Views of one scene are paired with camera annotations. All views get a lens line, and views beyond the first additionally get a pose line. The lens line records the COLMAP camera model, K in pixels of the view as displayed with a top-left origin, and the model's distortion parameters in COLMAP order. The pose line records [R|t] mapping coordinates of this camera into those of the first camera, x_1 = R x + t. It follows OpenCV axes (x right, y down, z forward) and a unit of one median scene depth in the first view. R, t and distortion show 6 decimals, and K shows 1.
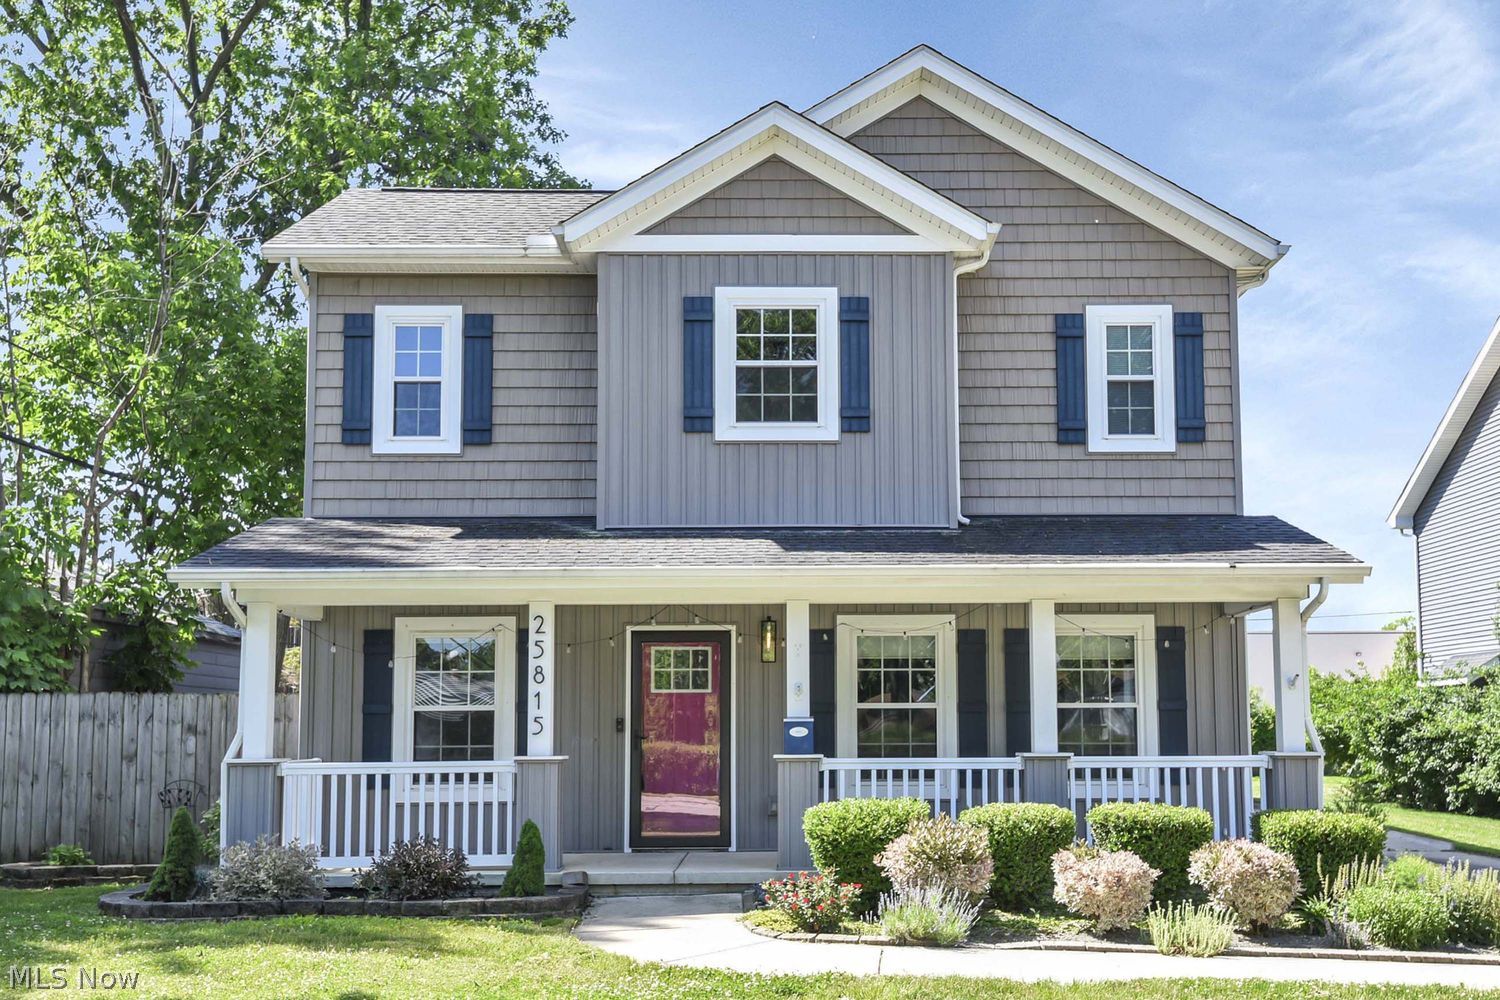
lens RADIAL K [[1403.7, 0, 781.0], [0, 1403.7, 600.4], [0, 0, 1]] dist [0.043536, -0.002365]
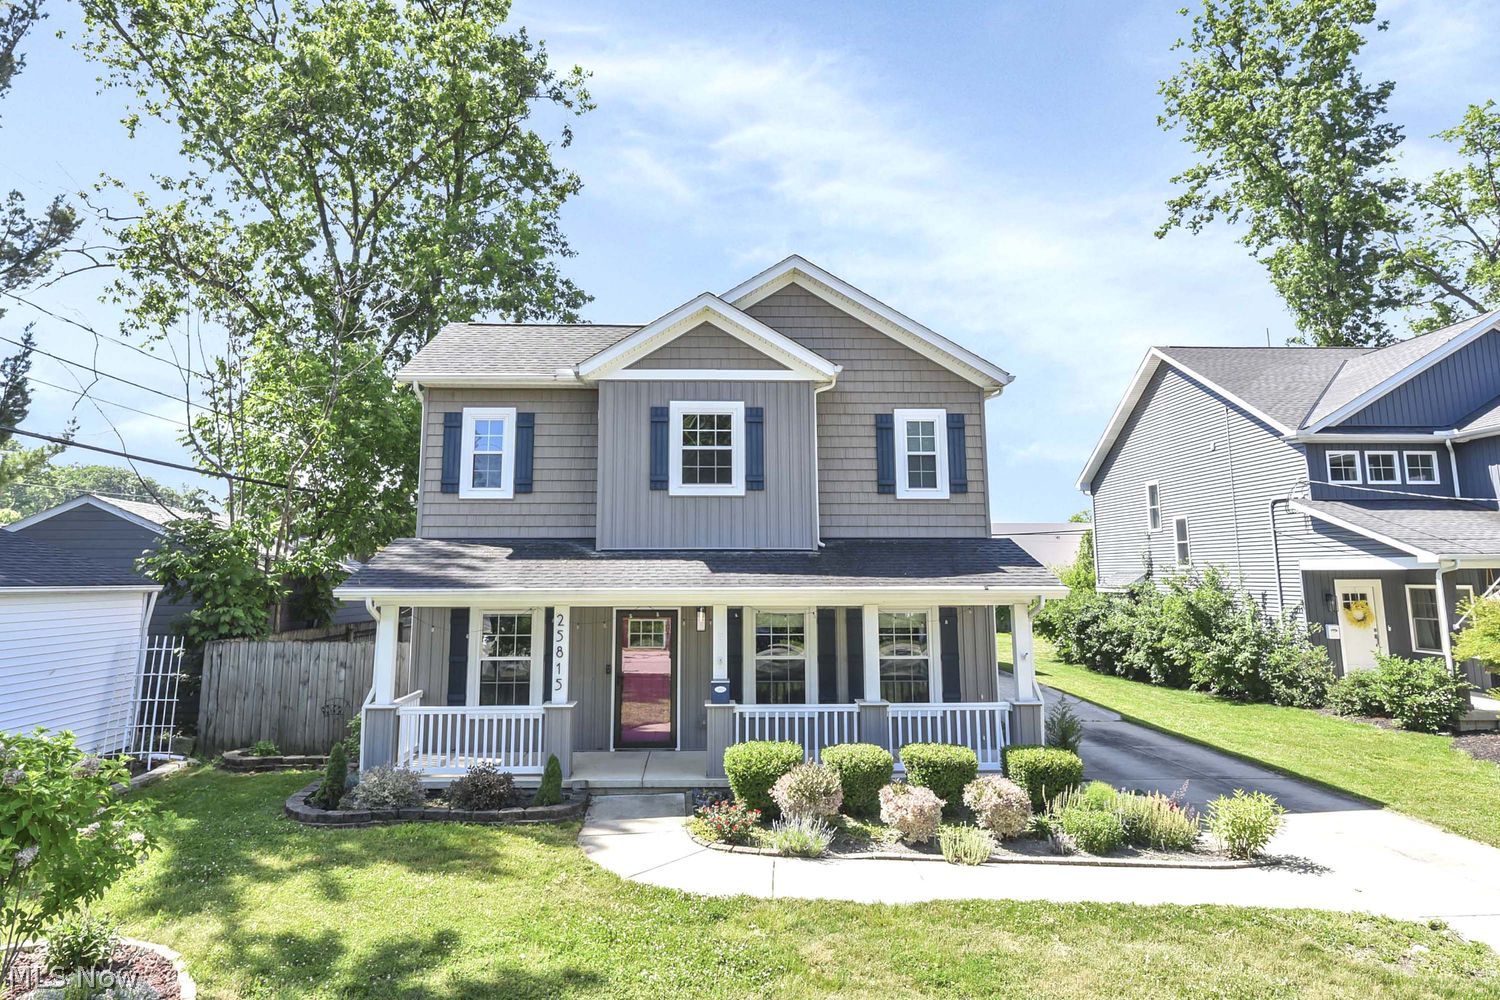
lens RADIAL K [[866.8, 0, 710.1], [0, 866.8, 436.4], [0, 0, 1]] dist [0.008068, -0.000946]
pose [[0.999954, 0.005269, 0.008030, -0.007589], [-0.004705, 0.997627, -0.068689, -0.110323], [-0.008373, 0.068648, 0.997606, -0.010593]]
